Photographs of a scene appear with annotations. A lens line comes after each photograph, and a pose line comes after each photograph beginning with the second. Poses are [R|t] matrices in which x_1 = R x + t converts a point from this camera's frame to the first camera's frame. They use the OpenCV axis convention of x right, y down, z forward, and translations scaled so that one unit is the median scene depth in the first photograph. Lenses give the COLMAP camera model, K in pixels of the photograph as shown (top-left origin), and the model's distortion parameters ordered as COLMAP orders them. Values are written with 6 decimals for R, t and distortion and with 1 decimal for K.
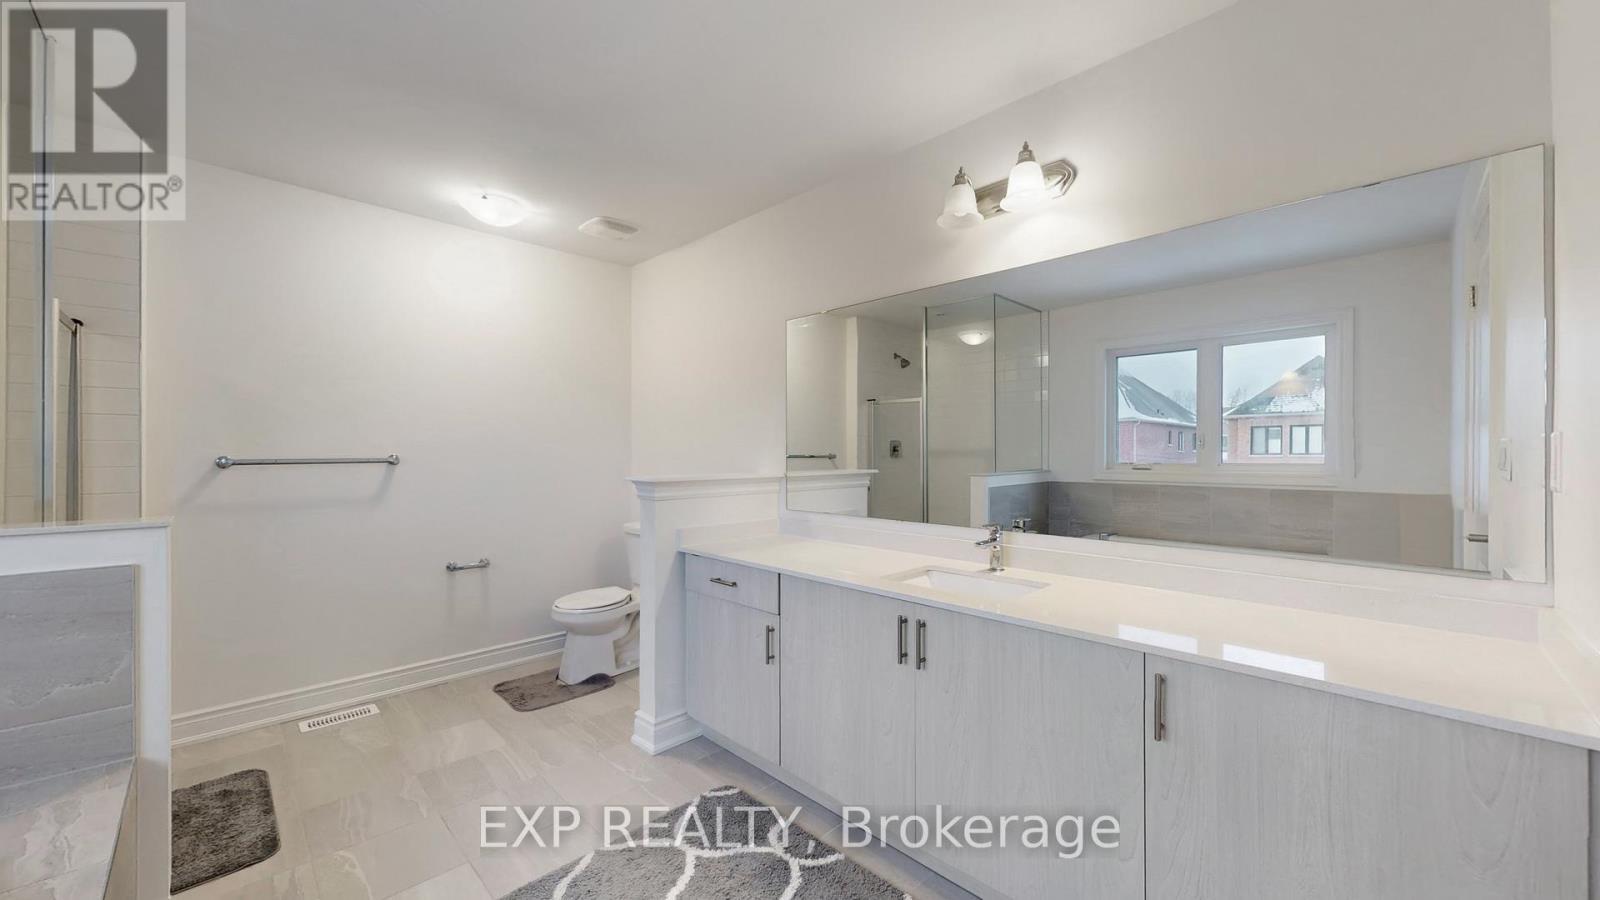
lens RADIAL K [[596.2, 0, 806.1], [0, 596.2, 453.3], [0, 0, 1]] dist [0.003412, 0.000196]
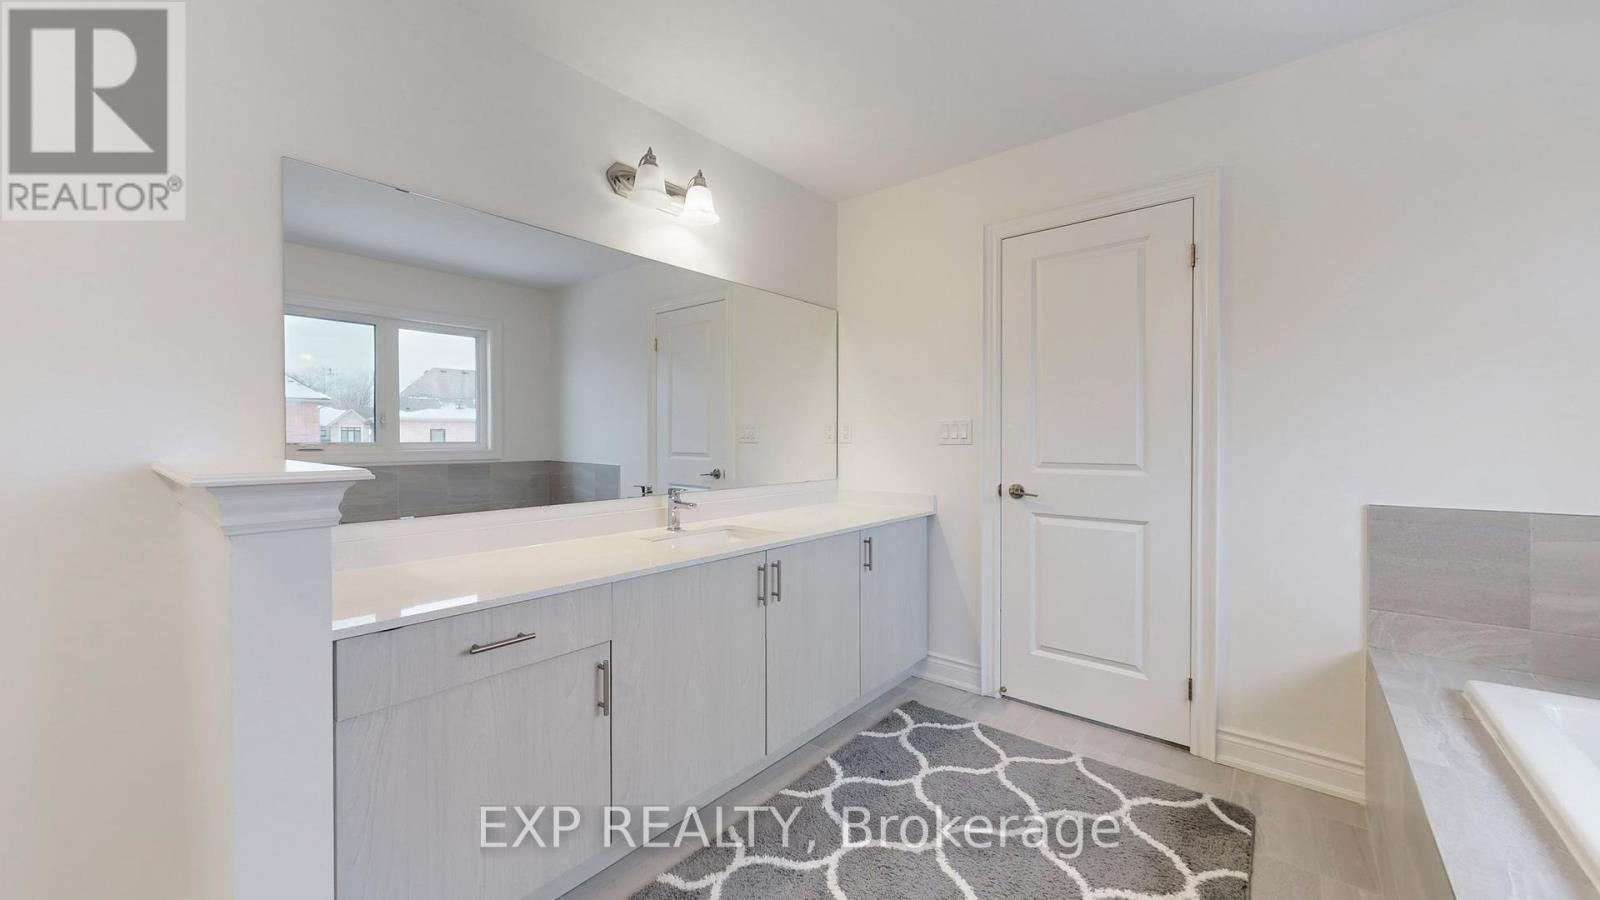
lens RADIAL K [[596.2, 0, 800.7], [0, 596.2, 441.2], [0, 0, 1]] dist [0.003412, 0.000196]
pose [[-0.096233, -0.007430, 0.995331, -0.508353], [0.004356, 0.999959, 0.007885, 0.013028], [-0.995349, 0.005094, -0.096197, 0.530770]]
